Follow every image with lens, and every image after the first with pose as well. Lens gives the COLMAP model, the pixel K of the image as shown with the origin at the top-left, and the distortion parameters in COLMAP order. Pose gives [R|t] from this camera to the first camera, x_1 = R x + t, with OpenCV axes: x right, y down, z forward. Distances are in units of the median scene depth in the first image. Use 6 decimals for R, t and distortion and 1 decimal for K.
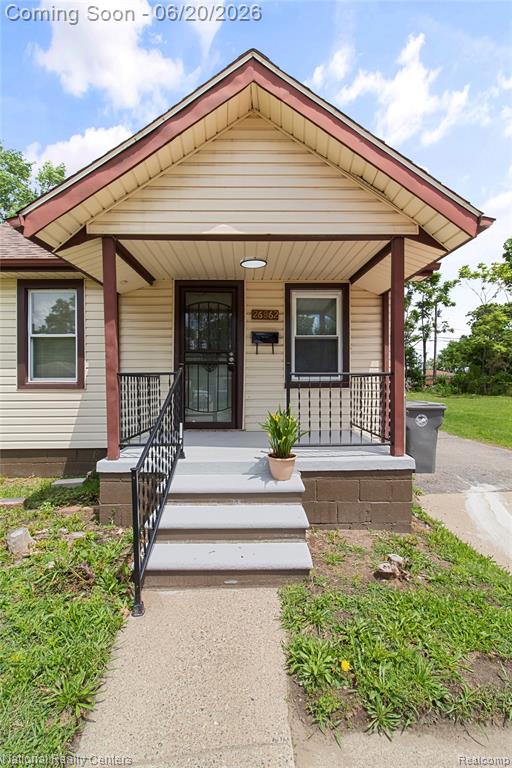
lens RADIAL K [[366.3, 0, 260.2], [0, 366.3, 383.9], [0, 0, 1]] dist [0.002100, 0.000320]
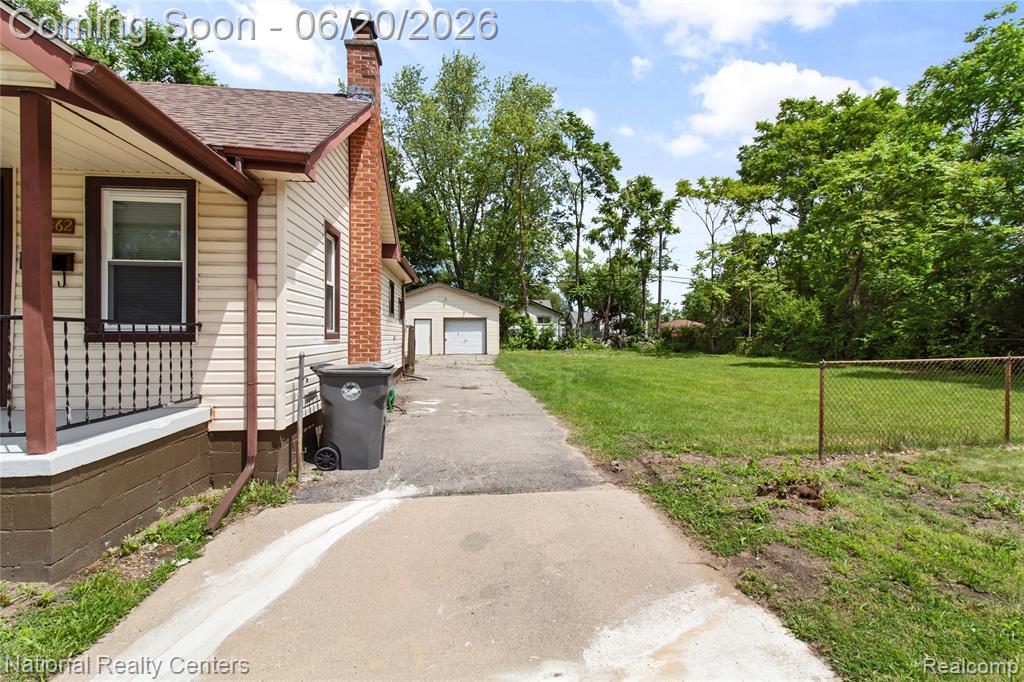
lens RADIAL K [[488.5, 0, 514.3], [0, 488.5, 345.4], [0, 0, 1]] dist [0.002100, 0.000320]
pose [[0.997484, 0.006304, 0.070608, 0.747965], [-0.007586, 0.999811, 0.017895, -0.002804], [-0.070482, -0.018386, 0.997344, 0.096338]]
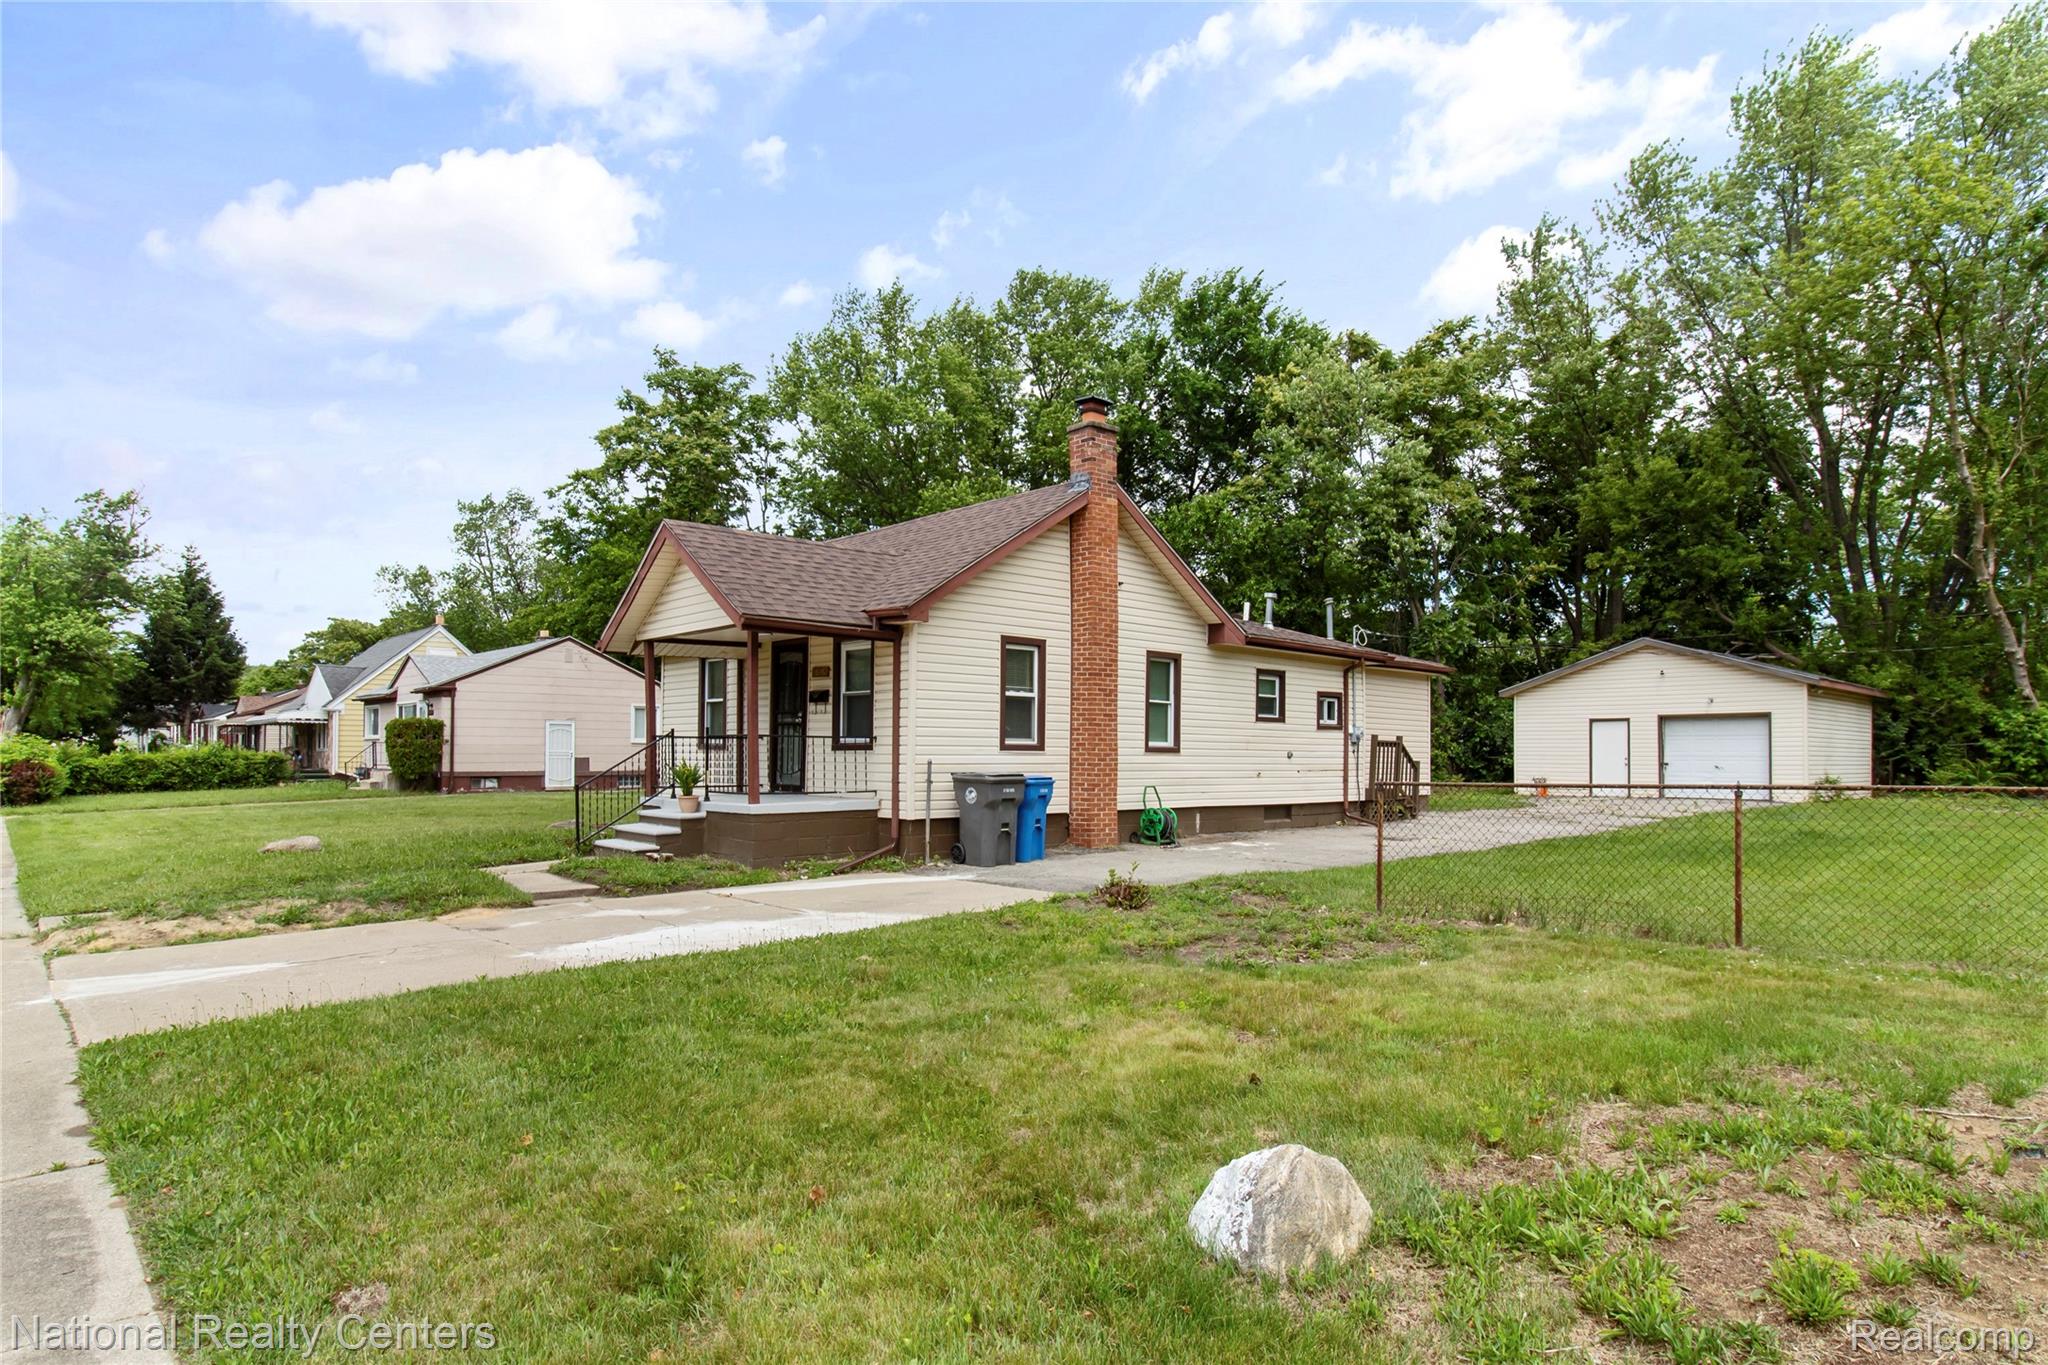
lens RADIAL K [[1130.0, 0, 1010.3], [0, 1130.0, 762.3], [0, 0, 1]] dist [0.008048, 0.002689]
pose [[0.644630, 0.014282, -0.764362, 2.509974], [-0.011066, 0.999895, 0.009351, 0.009956], [0.764415, 0.002431, 0.644720, -0.484604]]
